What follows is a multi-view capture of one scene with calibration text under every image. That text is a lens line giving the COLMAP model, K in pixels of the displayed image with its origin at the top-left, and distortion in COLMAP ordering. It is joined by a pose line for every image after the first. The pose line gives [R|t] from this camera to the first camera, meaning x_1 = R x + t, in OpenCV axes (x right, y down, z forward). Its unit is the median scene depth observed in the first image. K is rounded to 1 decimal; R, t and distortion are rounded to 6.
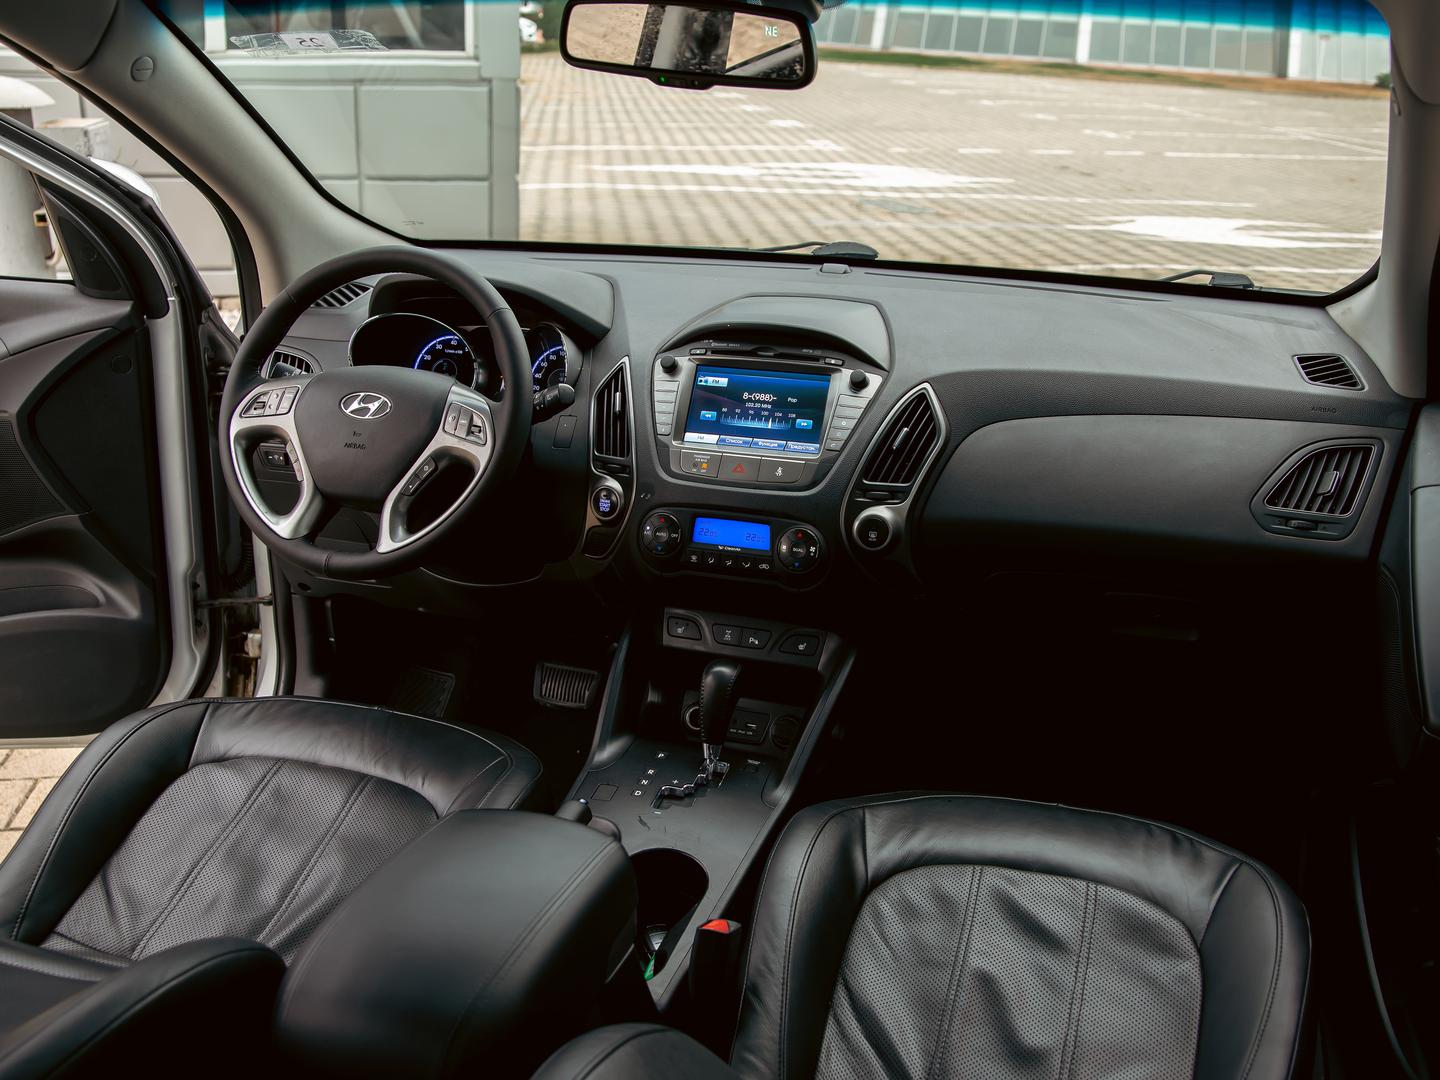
lens RADIAL K [[1489.9, 0, 720.0], [0, 1489.9, 540.0], [0, 0, 1]] dist [-0.099484, -0.001790]
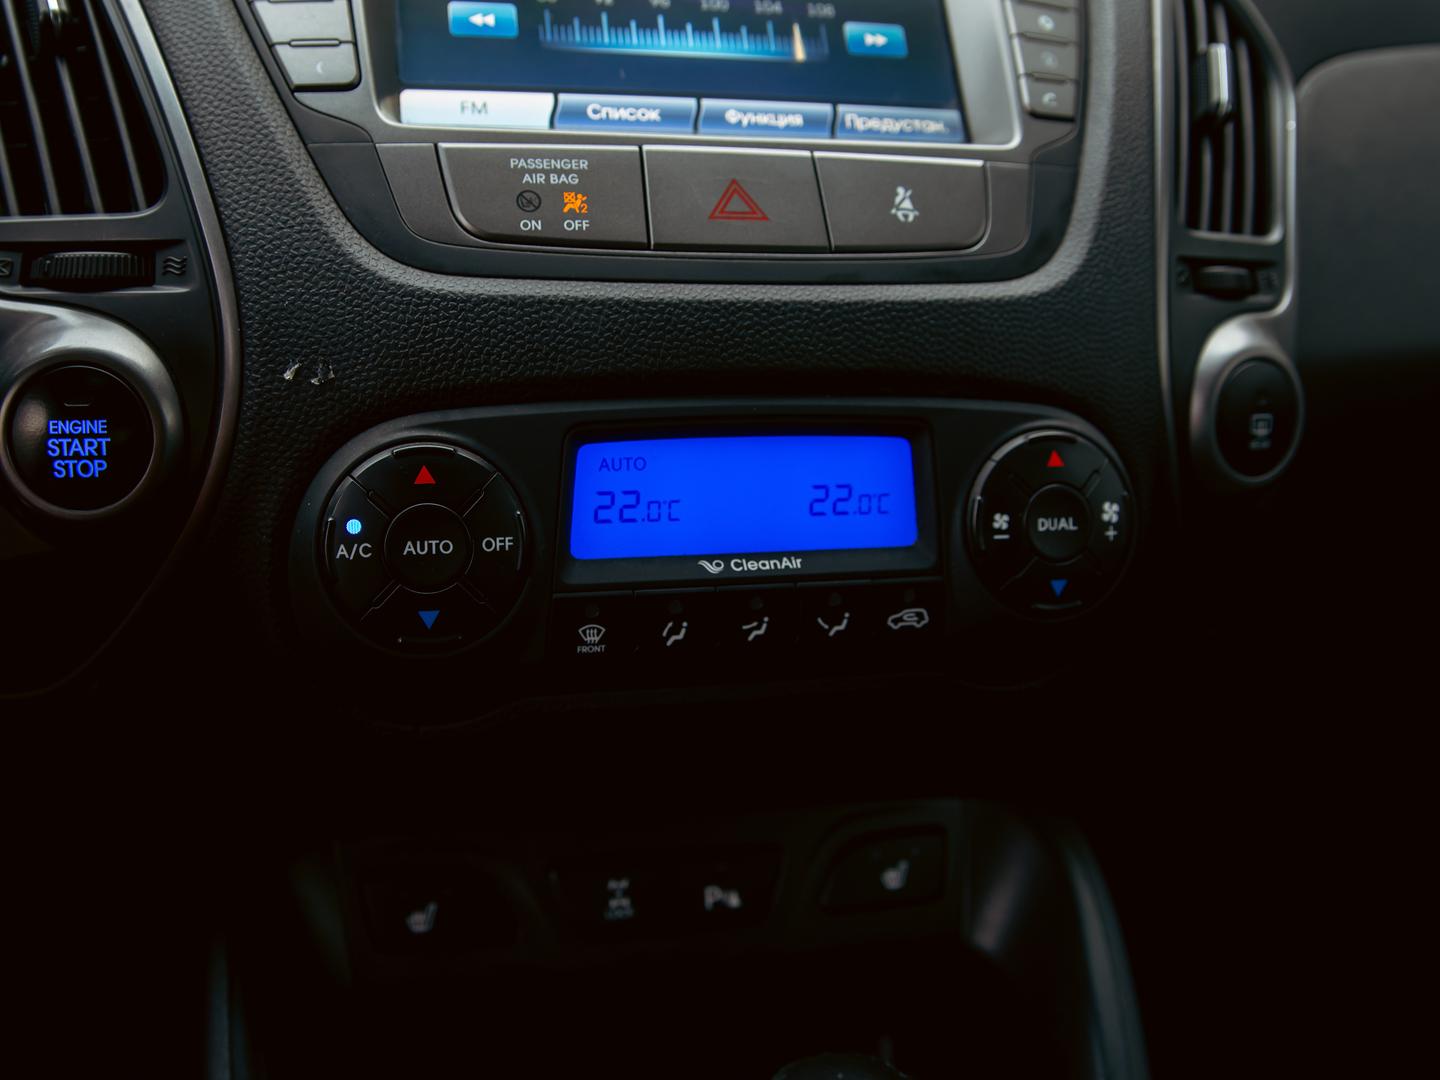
lens RADIAL K [[1489.9, 0, 720.0], [0, 1489.9, 540.0], [0, 0, 1]] dist [-0.099484, -0.001790]
pose [[0.846838, -0.146843, 0.511178, -0.107457], [0.138247, 0.988867, 0.055040, -0.010555], [-0.513570, 0.024059, 0.857711, 0.797957]]
